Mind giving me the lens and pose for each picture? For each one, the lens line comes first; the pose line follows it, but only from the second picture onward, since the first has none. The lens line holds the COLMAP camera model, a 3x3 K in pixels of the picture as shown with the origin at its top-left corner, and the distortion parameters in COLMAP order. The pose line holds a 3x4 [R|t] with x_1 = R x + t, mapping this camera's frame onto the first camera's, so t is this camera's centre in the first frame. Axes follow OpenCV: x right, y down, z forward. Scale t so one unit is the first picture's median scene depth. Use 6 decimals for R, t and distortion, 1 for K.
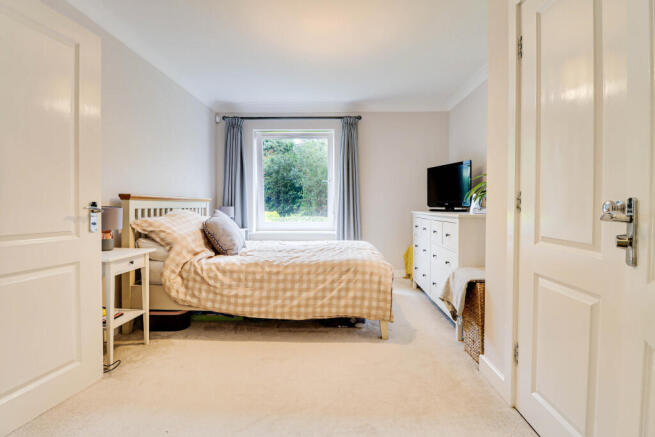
lens RADIAL K [[321.3, 0, 328.1], [0, 321.3, 209.8], [0, 0, 1]] dist [-0.000344, -0.000256]
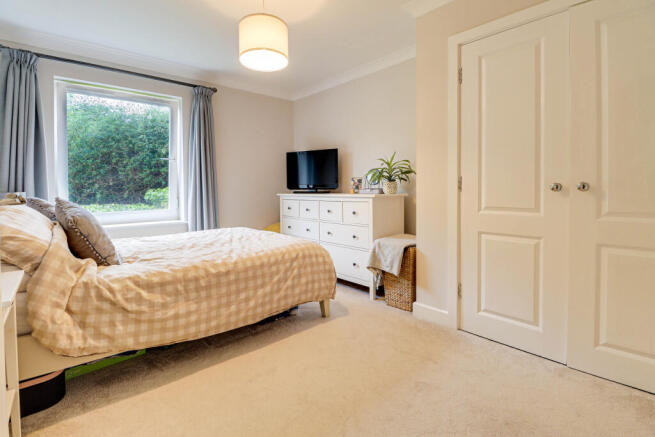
lens RADIAL K [[320.2, 0, 327.0], [0, 320.2, 192.7], [0, 0, 1]] dist [-0.011664, -0.000858]
pose [[0.715980, -0.017982, 0.697889, -0.531677], [0.018294, 0.999808, 0.006993, -0.003938], [-0.697881, 0.007760, 0.716172, 0.258573]]
